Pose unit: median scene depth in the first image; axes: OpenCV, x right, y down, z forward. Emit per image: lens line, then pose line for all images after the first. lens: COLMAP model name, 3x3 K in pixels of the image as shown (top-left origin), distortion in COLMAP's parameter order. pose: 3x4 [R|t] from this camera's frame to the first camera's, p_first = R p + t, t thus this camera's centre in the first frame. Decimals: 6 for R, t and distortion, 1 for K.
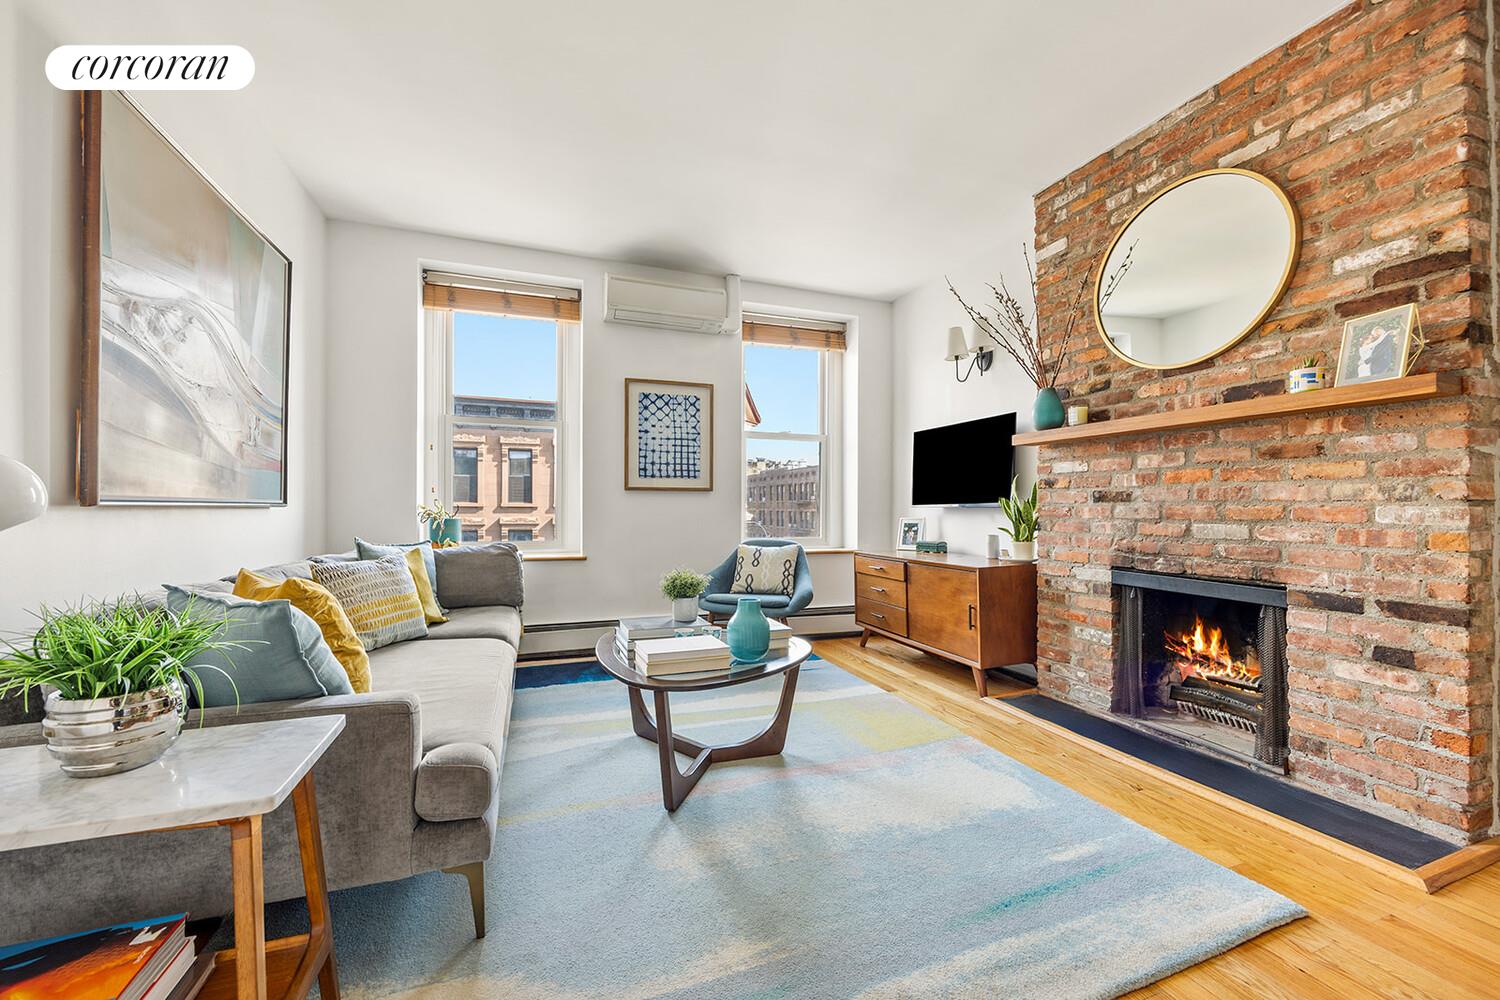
lens RADIAL K [[576.2, 0, 738.9], [0, 576.2, 507.4], [0, 0, 1]] dist [-0.002192, -0.000250]
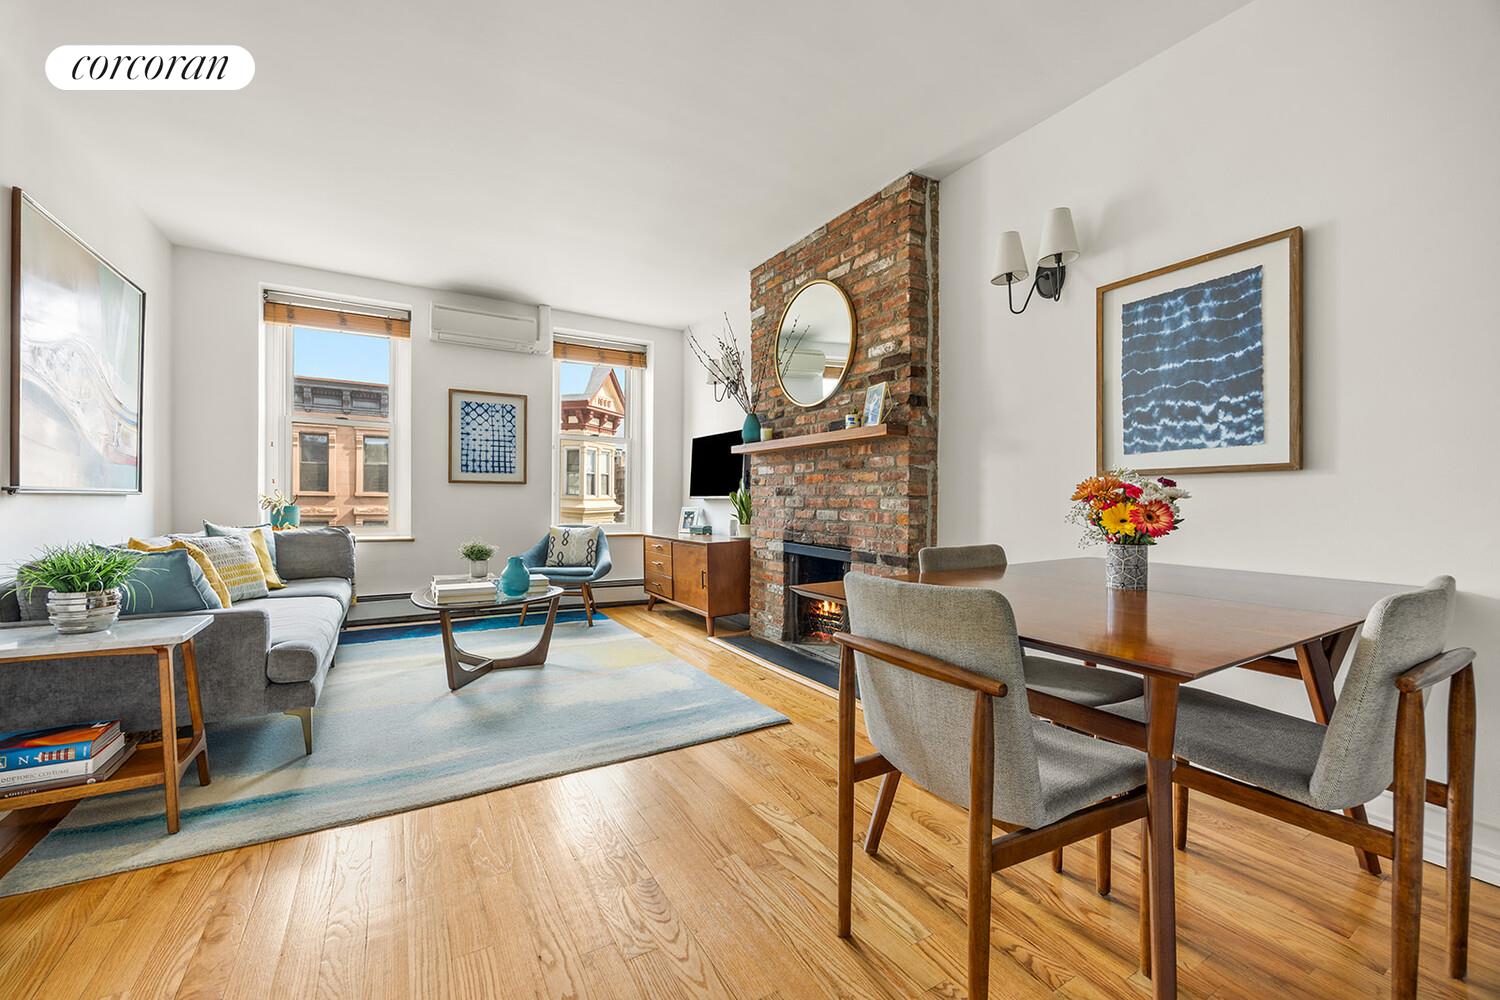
lens RADIAL K [[597.9, 0, 706.2], [0, 597.9, 504.5], [0, 0, 1]] dist [-0.000192, 0.000154]
pose [[0.991069, 0.005196, 0.133249, 0.274772], [-0.006378, 0.999944, 0.008448, 0.001732], [-0.133198, -0.009223, 0.991047, -0.494399]]
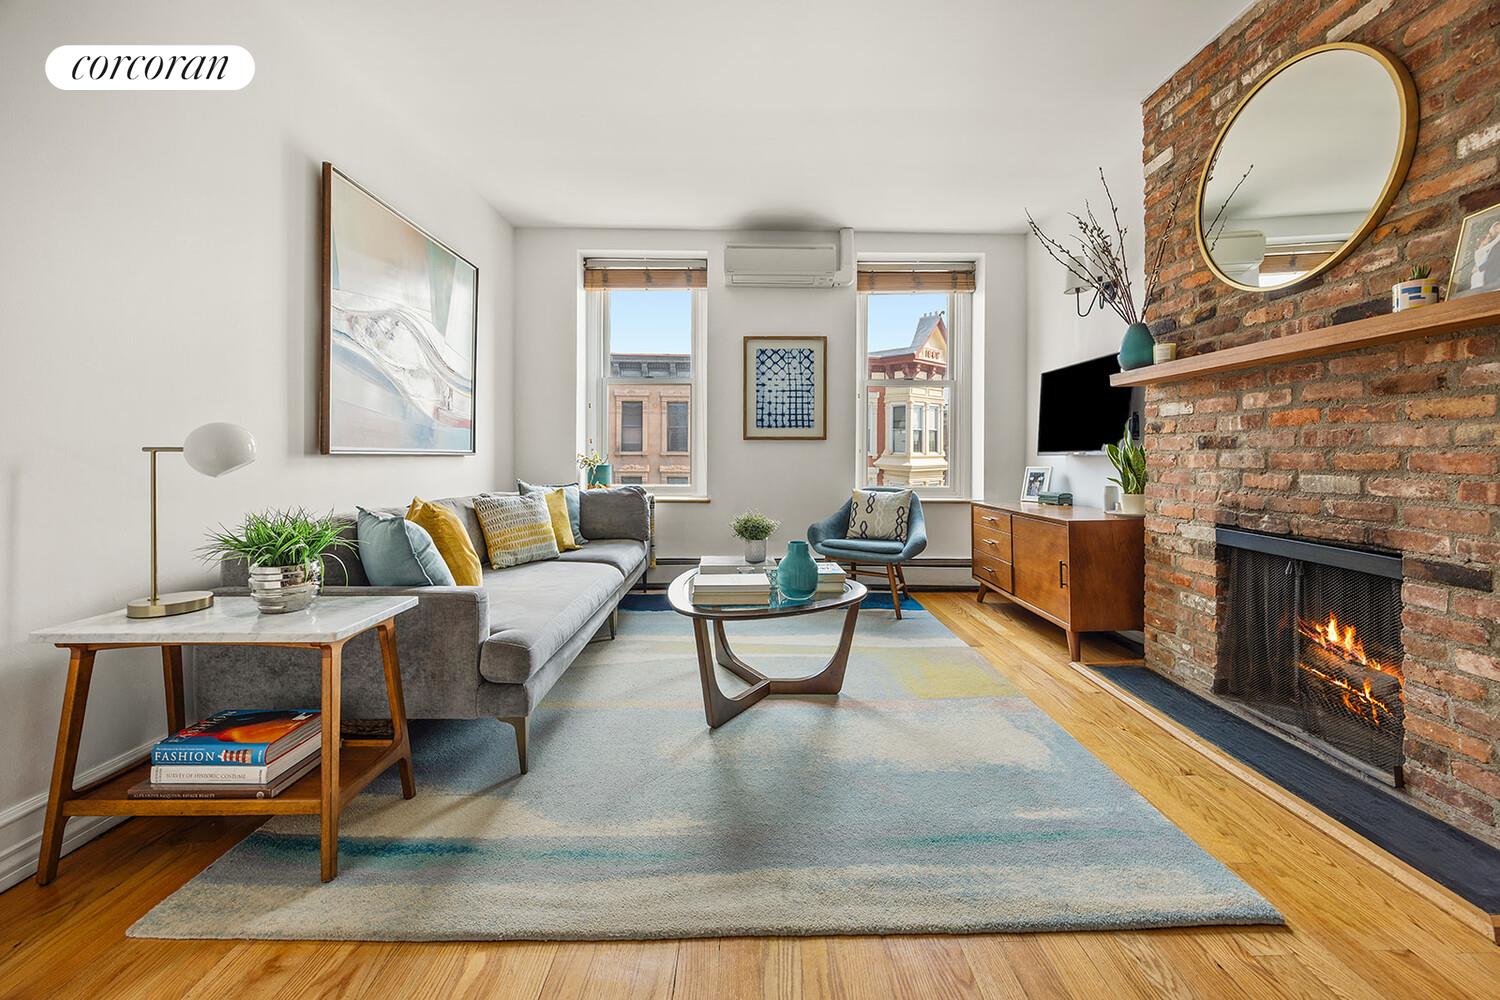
lens RADIAL K [[584.1, 0, 751.8], [0, 584.1, 457.5], [0, 0, 1]] dist [-0.000555, -0.000324]
pose [[0.942402, 0.001484, -0.334478, 0.307043], [-0.000704, 0.999997, 0.002453, 0.001803], [0.334481, -0.002076, 0.942400, -0.058378]]
